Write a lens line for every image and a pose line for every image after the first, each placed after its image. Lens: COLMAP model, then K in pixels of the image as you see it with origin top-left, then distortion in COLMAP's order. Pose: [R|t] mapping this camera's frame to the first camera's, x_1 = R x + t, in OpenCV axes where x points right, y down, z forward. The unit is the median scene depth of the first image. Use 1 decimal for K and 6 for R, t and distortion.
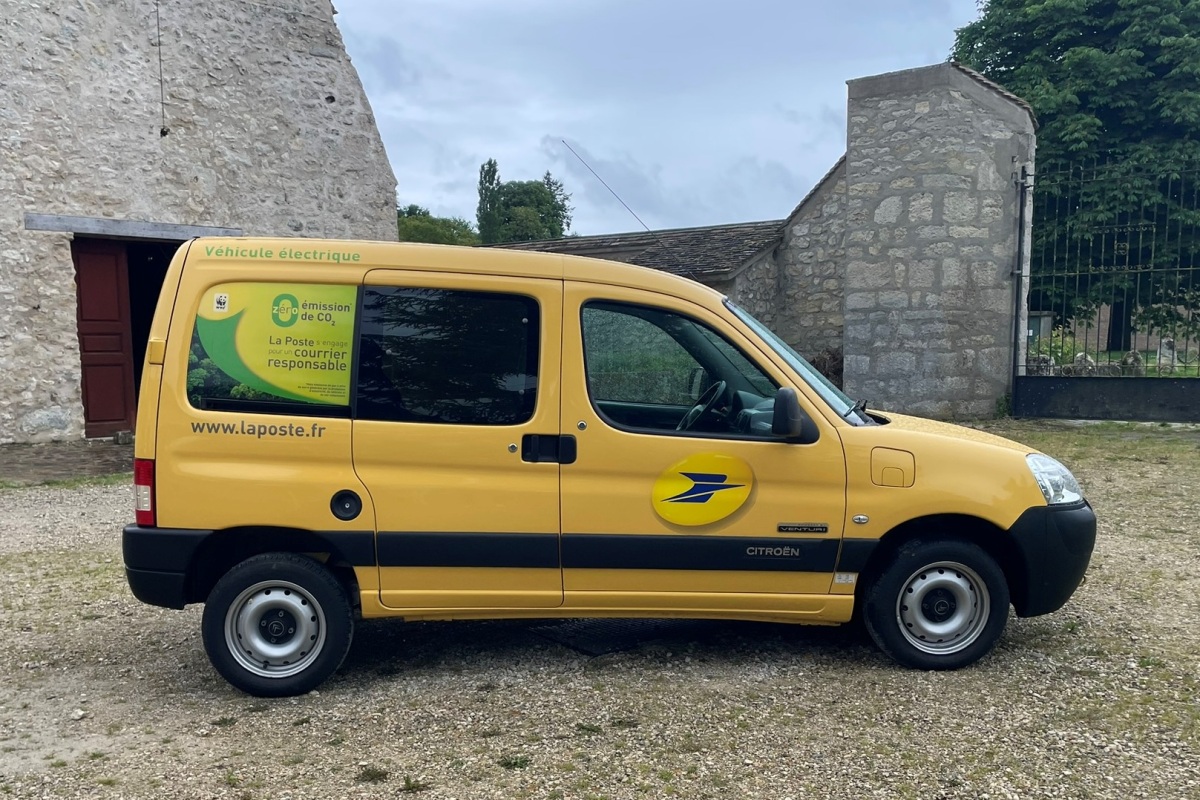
lens RADIAL K [[1086.6, 0, 554.7], [0, 1086.6, 371.1], [0, 0, 1]] dist [0.151637, -0.227634]
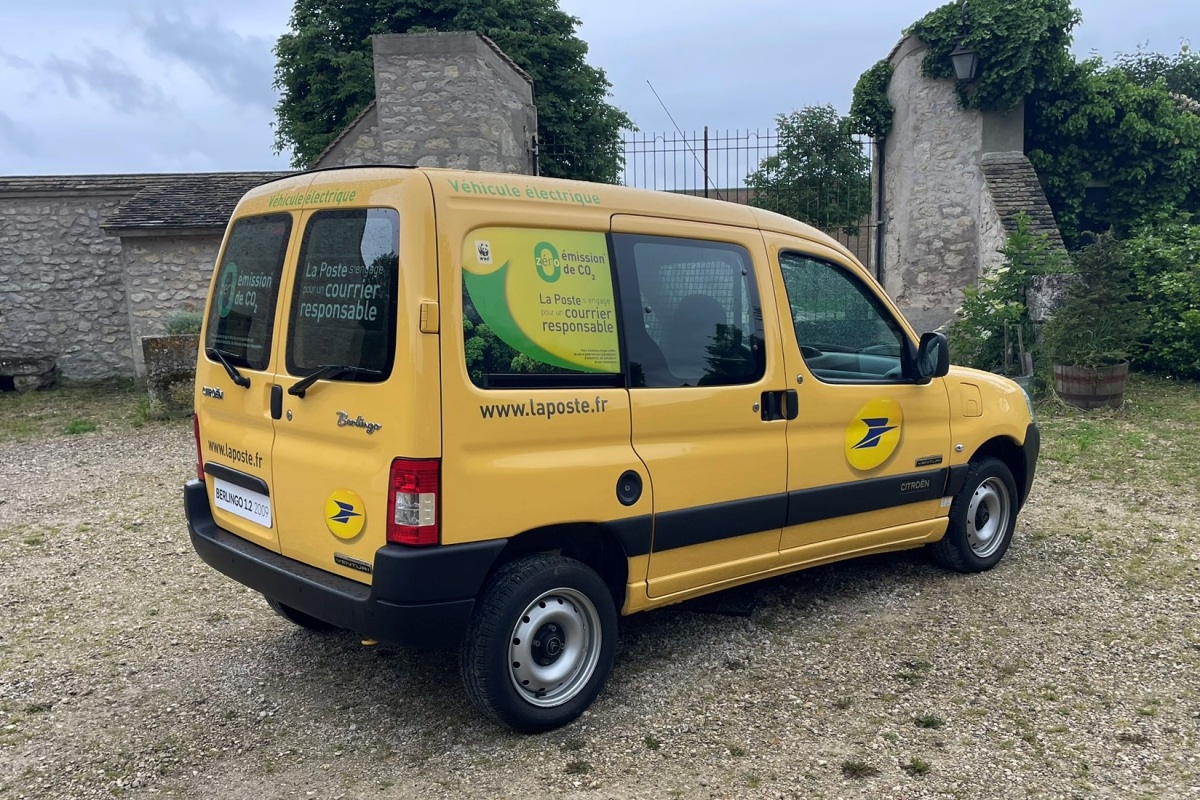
lens RADIAL K [[1086.6, 0, 554.7], [0, 1086.6, 371.1], [0, 0, 1]] dist [0.151637, -0.227634]
pose [[0.812516, -0.058314, 0.580014, -0.710194], [0.036100, 0.998108, 0.049778, -0.014062], [-0.581820, -0.019507, 0.813084, 0.329614]]
